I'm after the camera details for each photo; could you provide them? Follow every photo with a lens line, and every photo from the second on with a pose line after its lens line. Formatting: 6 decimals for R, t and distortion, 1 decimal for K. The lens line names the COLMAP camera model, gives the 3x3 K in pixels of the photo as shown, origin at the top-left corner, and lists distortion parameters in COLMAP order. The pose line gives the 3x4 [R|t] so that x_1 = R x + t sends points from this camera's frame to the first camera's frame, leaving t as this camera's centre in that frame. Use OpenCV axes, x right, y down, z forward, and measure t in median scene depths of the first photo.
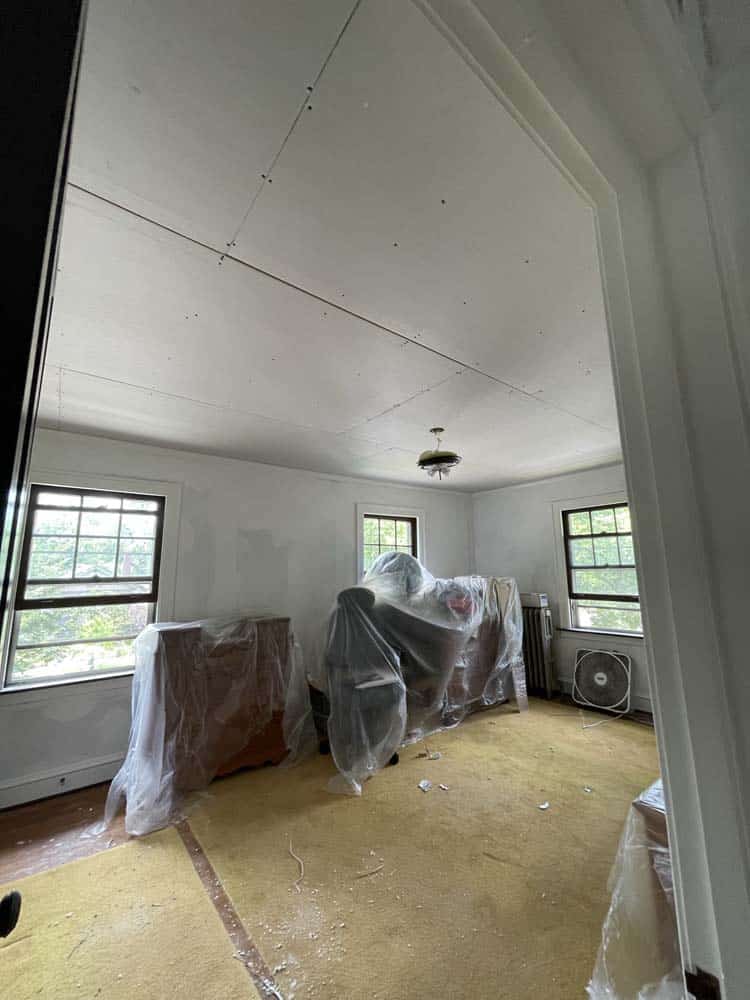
lens RADIAL K [[404.8, 0, 375.0], [0, 404.8, 500.0], [0, 0, 1]] dist [0.000629, -0.000028]
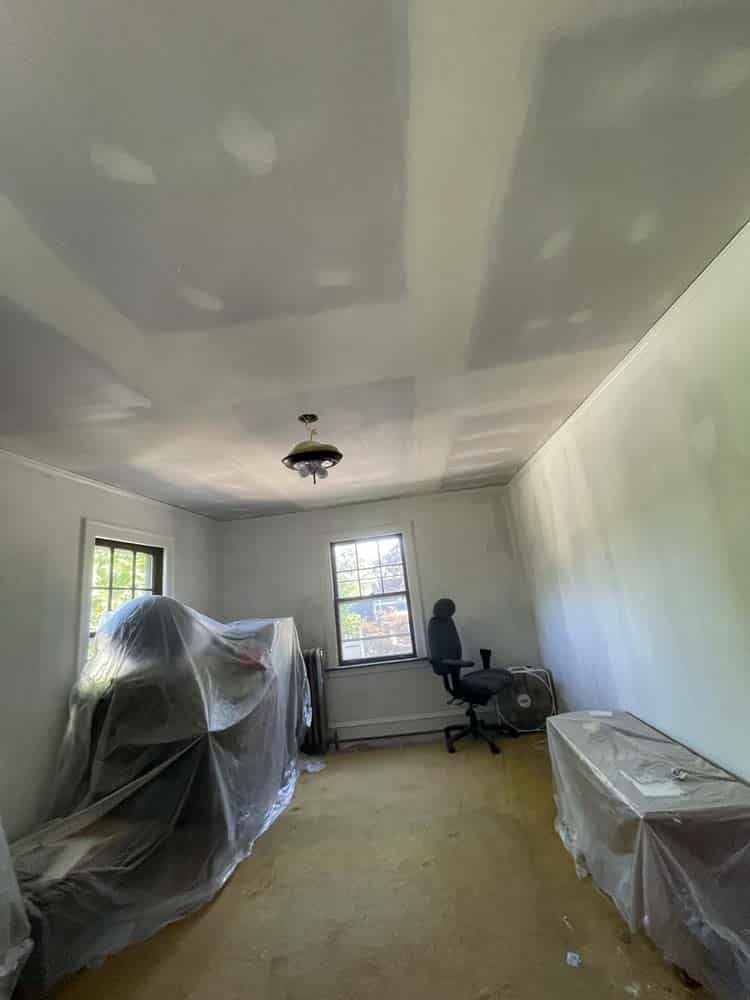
lens RADIAL K [[405.5, 0, 374.1], [0, 405.5, 498.3], [0, 0, 1]] dist [-0.000006, 0.000780]
pose [[0.682723, 0.110449, 0.722282, -0.215553], [-0.023041, 0.991272, -0.129803, 0.051157], [-0.730314, 0.071977, 0.679309, 0.291920]]
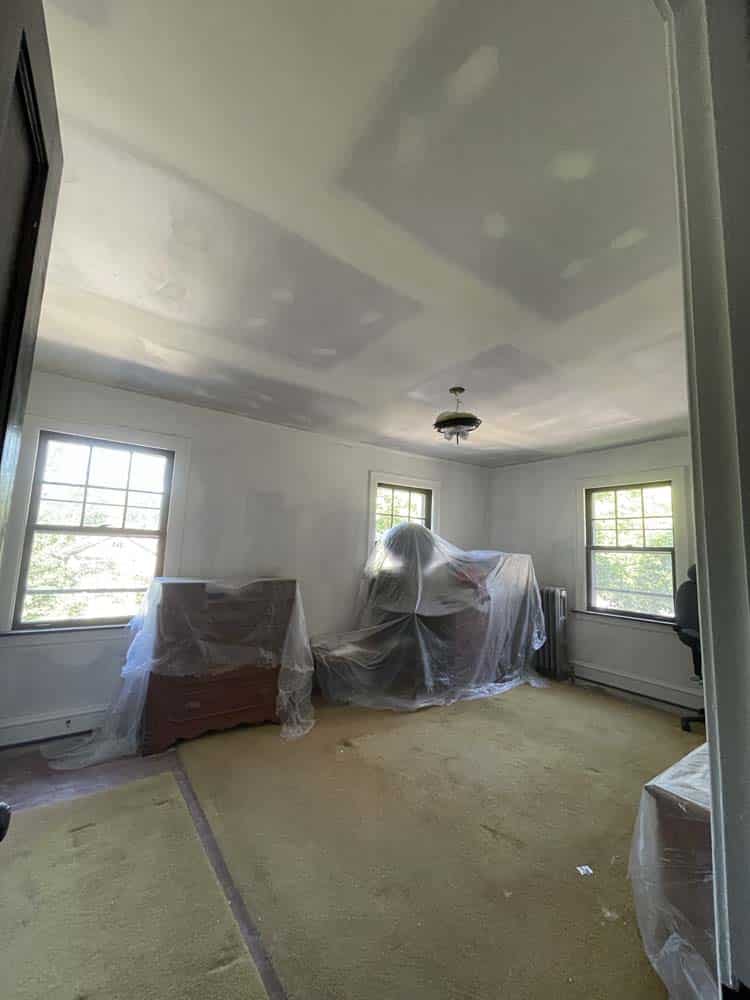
lens RADIAL K [[405.5, 0, 374.1], [0, 405.5, 498.3], [0, 0, 1]] dist [-0.000006, 0.000780]
pose [[0.997809, 0.048133, -0.045382, 0.011448], [-0.045900, 0.997743, 0.049020, 0.028091], [0.047639, -0.046829, 0.997766, 0.028797]]
